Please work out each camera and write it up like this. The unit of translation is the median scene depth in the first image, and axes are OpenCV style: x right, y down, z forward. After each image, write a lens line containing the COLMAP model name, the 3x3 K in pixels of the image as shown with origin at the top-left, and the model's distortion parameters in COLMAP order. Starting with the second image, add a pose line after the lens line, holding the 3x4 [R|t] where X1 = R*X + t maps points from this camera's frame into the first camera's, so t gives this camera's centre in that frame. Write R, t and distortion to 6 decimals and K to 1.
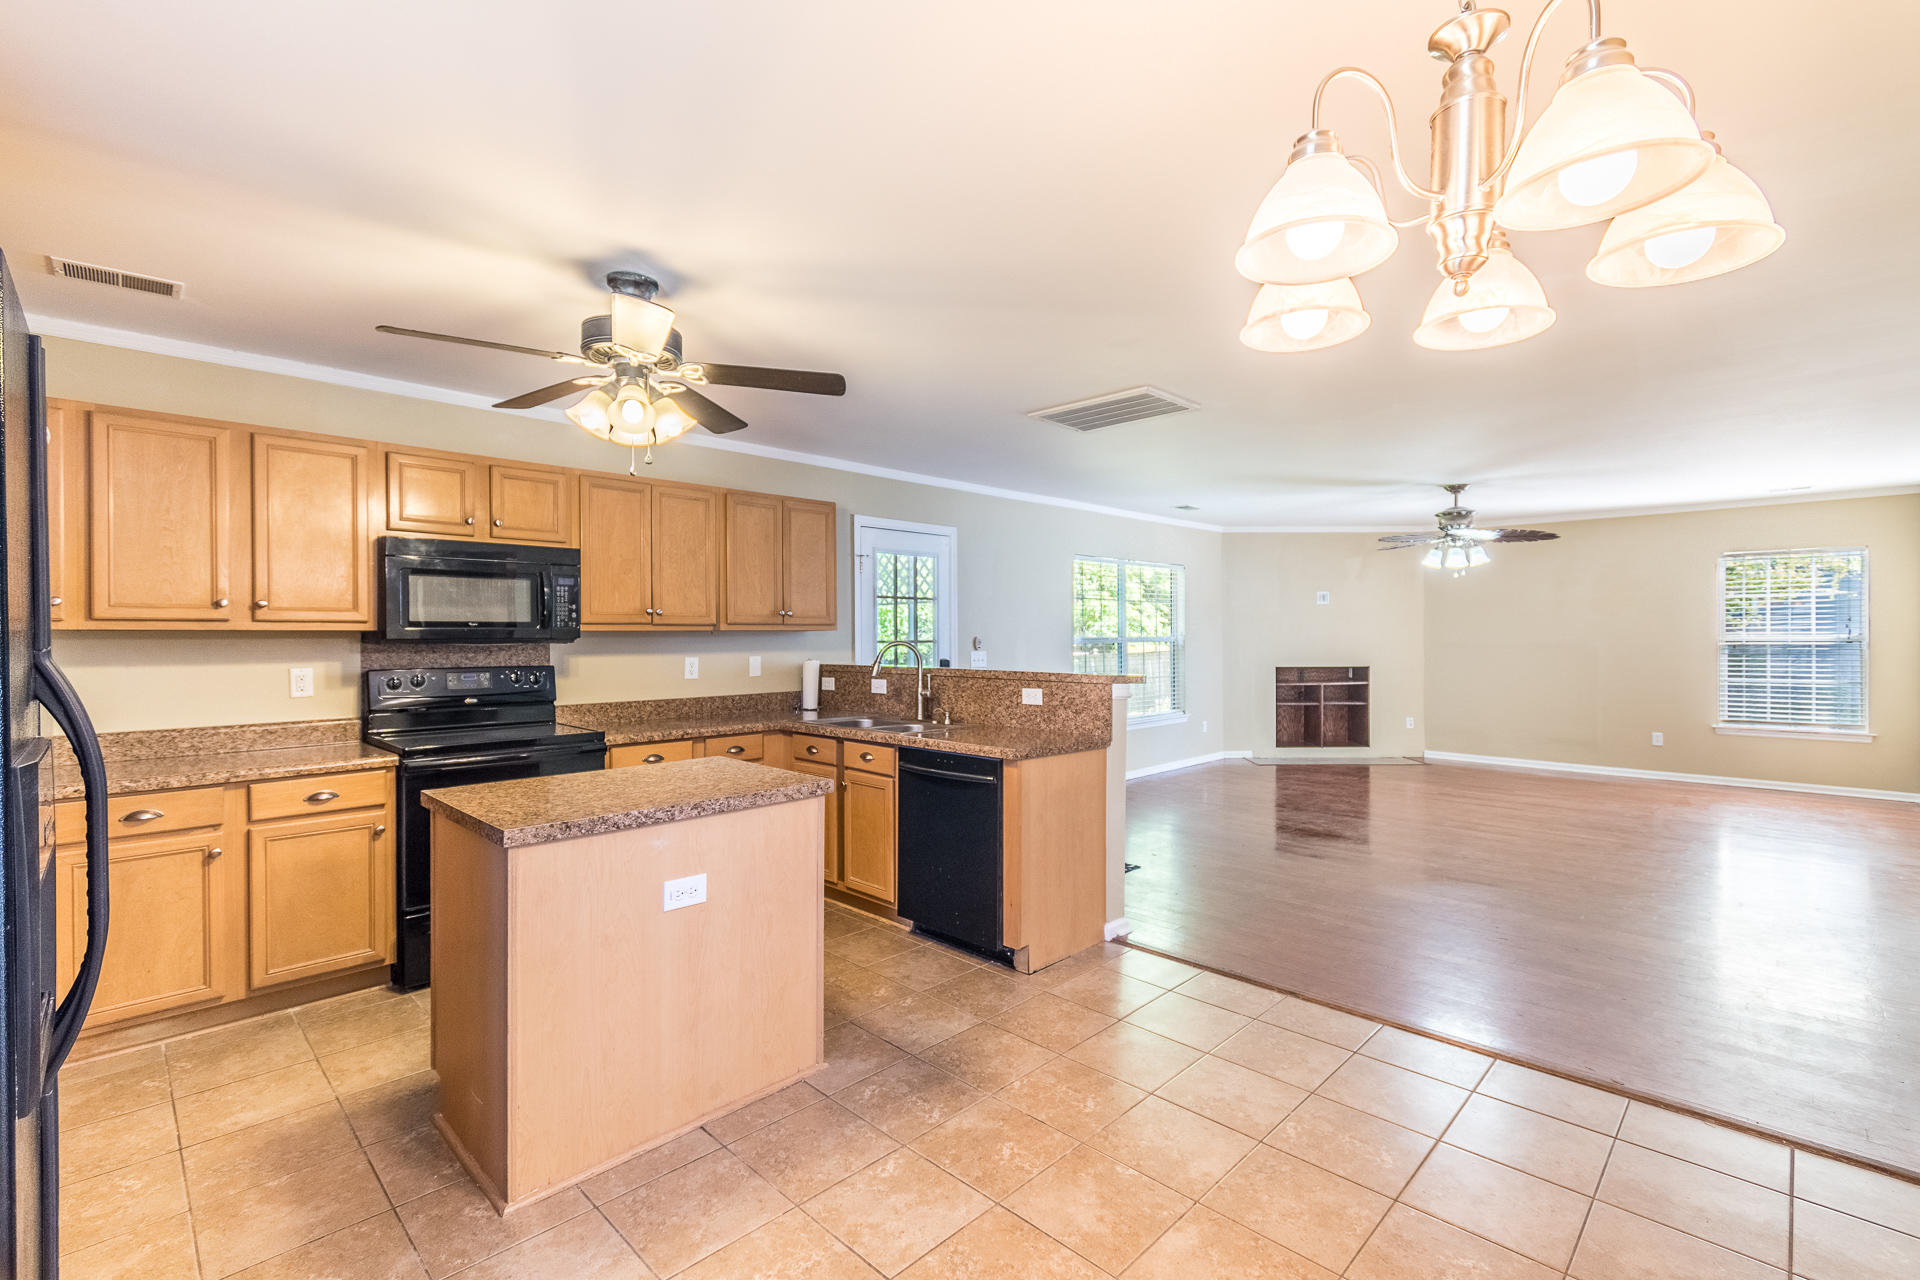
lens RADIAL K [[855.7, 0, 962.0], [0, 855.7, 643.6], [0, 0, 1]] dist [0.005993, 0.000869]
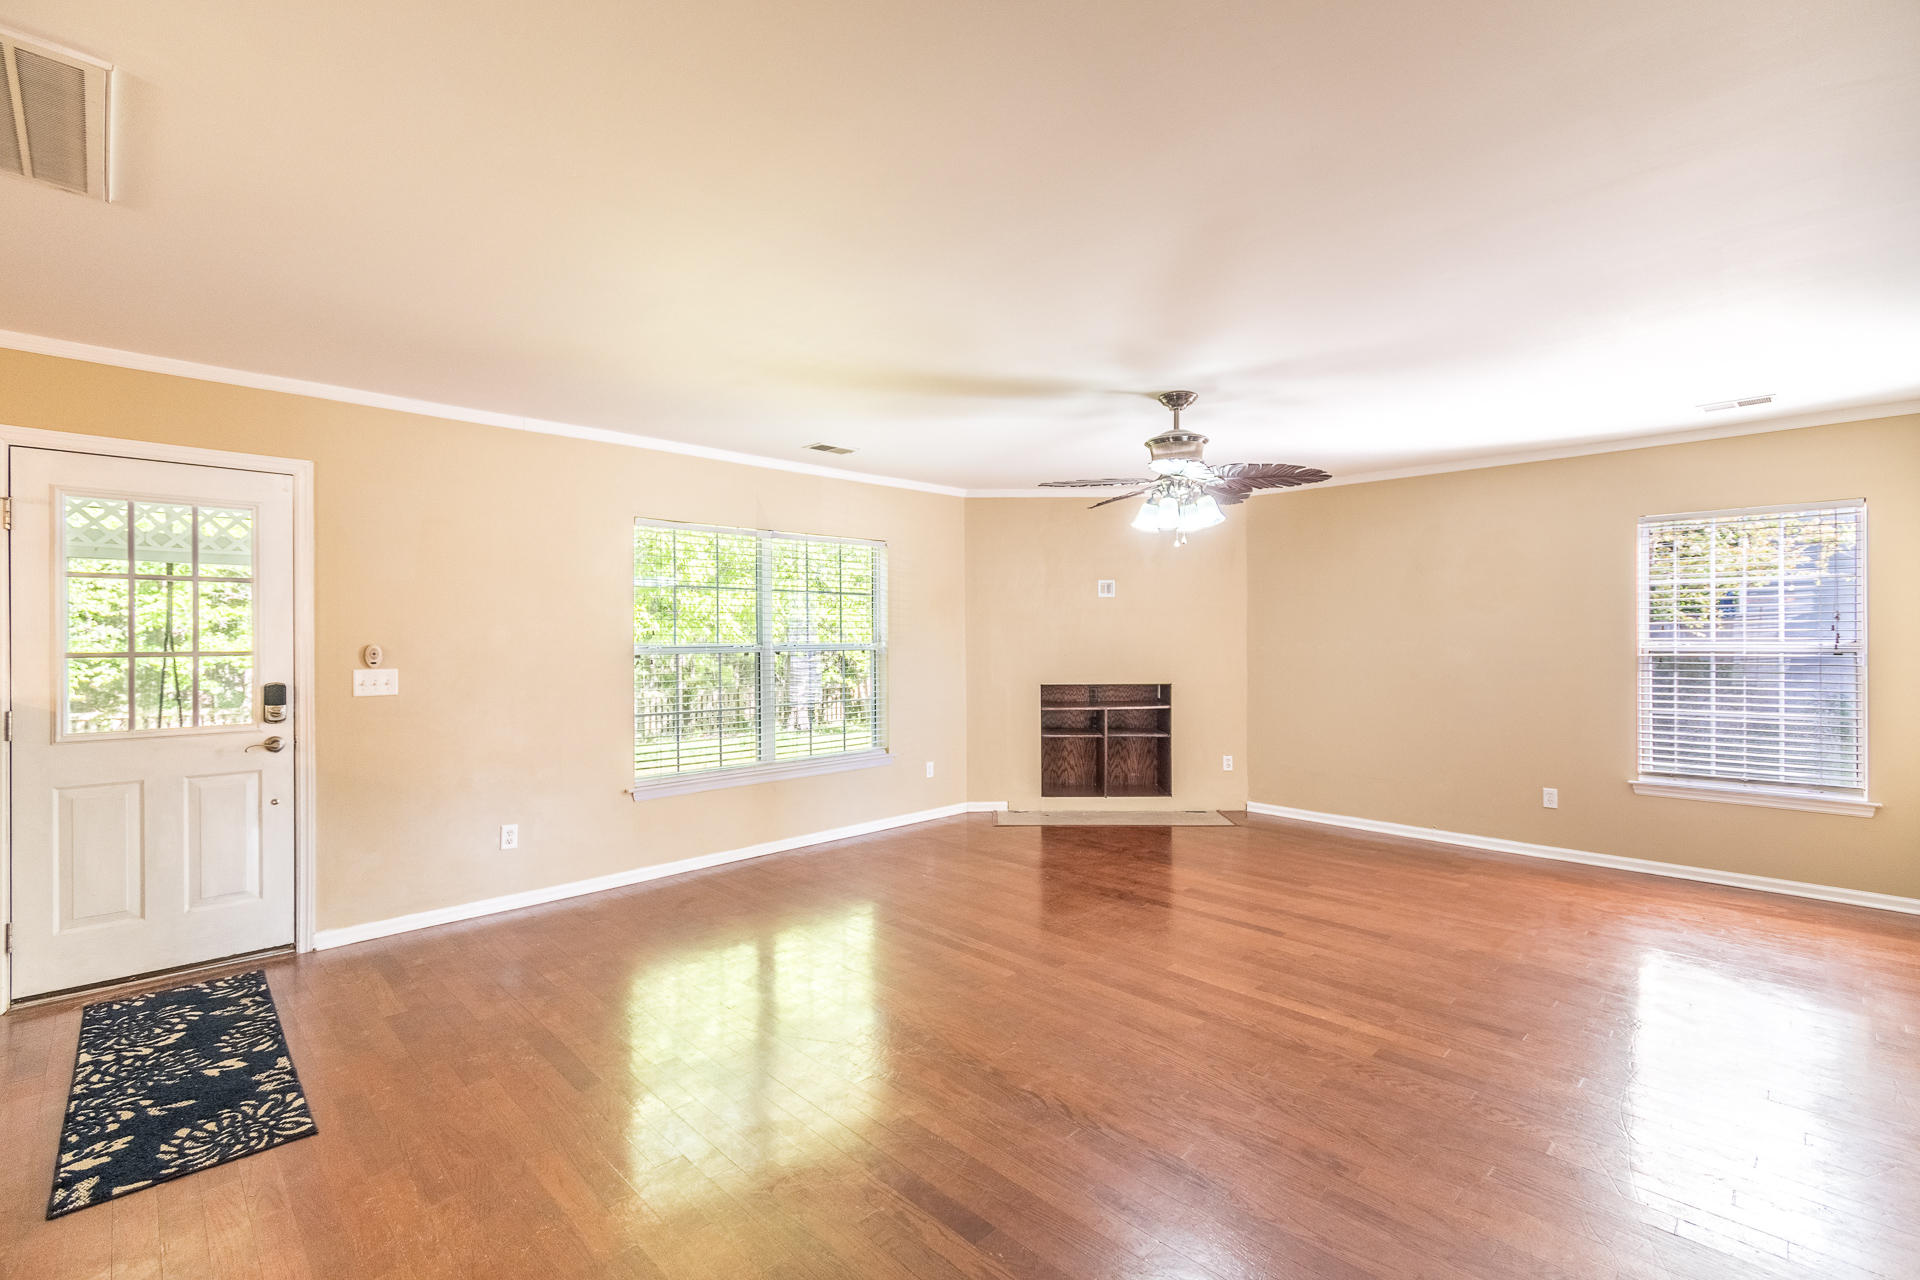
lens RADIAL K [[855.7, 0, 958.0], [0, 855.7, 644.5], [0, 0, 1]] dist [0.005993, 0.000869]
pose [[0.999905, 0.000648, -0.013799, 0.441276], [-0.000677, 0.999998, -0.002089, -0.007312], [0.013798, 0.002098, 0.999903, 0.403931]]
